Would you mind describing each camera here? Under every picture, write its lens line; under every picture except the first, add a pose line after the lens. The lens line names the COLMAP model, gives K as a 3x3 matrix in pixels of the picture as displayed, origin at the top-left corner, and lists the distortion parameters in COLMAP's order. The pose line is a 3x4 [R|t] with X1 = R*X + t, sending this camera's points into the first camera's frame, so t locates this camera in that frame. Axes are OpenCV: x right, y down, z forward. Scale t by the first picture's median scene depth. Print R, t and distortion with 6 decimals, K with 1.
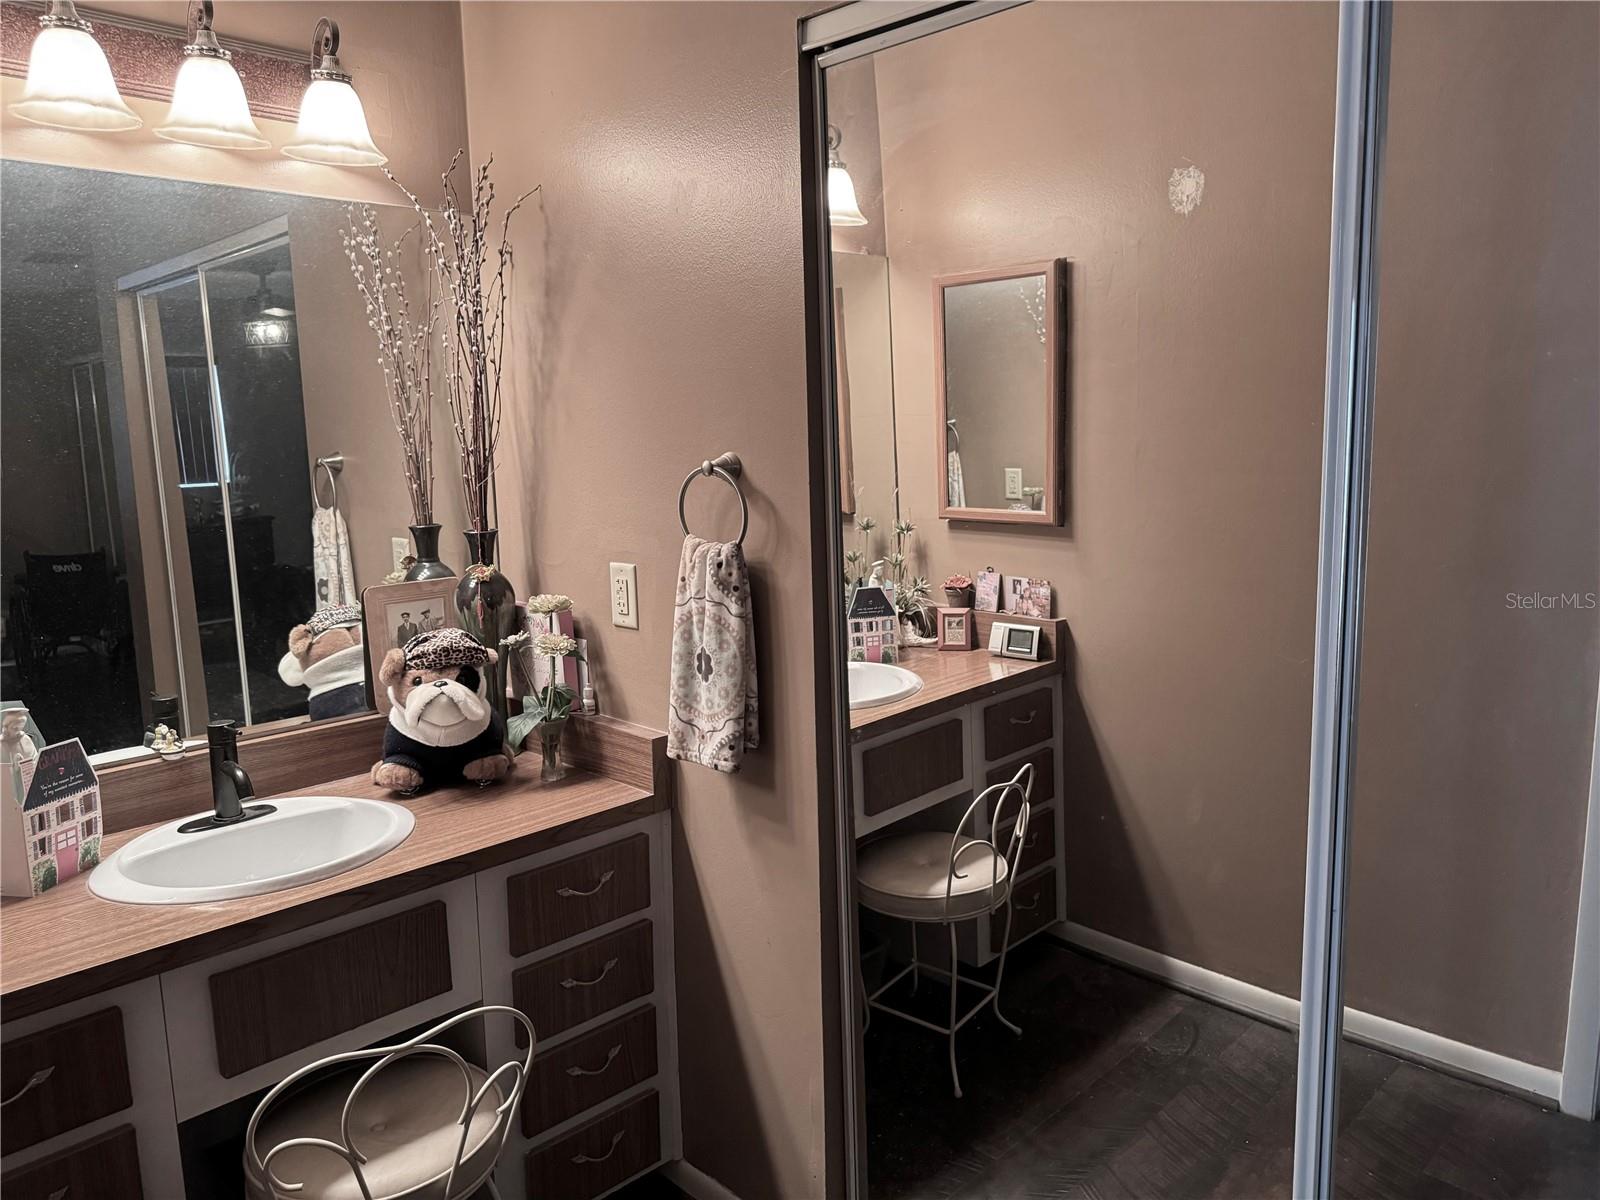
lens RADIAL K [[1132.0, 0, 801.4], [0, 1132.0, 600.2], [0, 0, 1]] dist [0.056436, -0.052931]
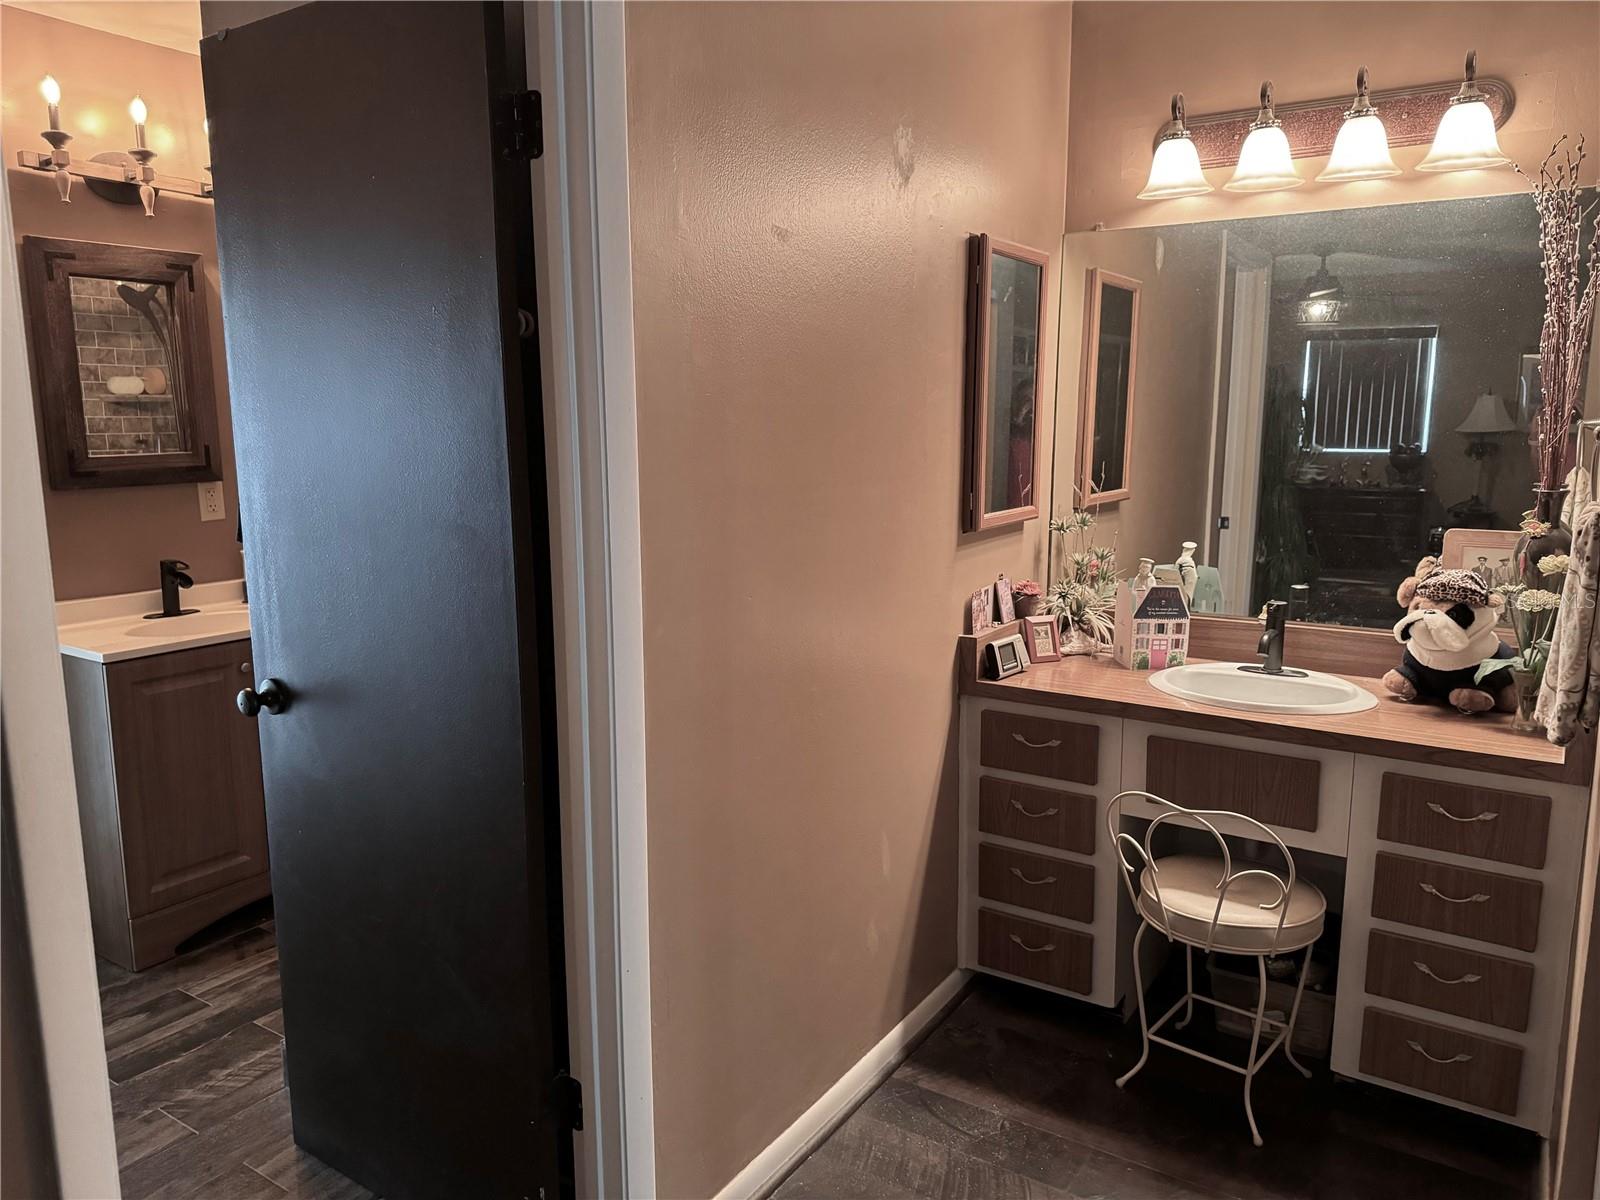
lens RADIAL K [[1132.0, 0, 797.9], [0, 1132.0, 603.1], [0, 0, 1]] dist [0.056436, -0.052931]
pose [[0.192950, 0.184754, -0.963658, 0.760546], [-0.146054, 0.976580, 0.157988, -0.029563], [0.970277, 0.110263, 0.215415, 0.129000]]
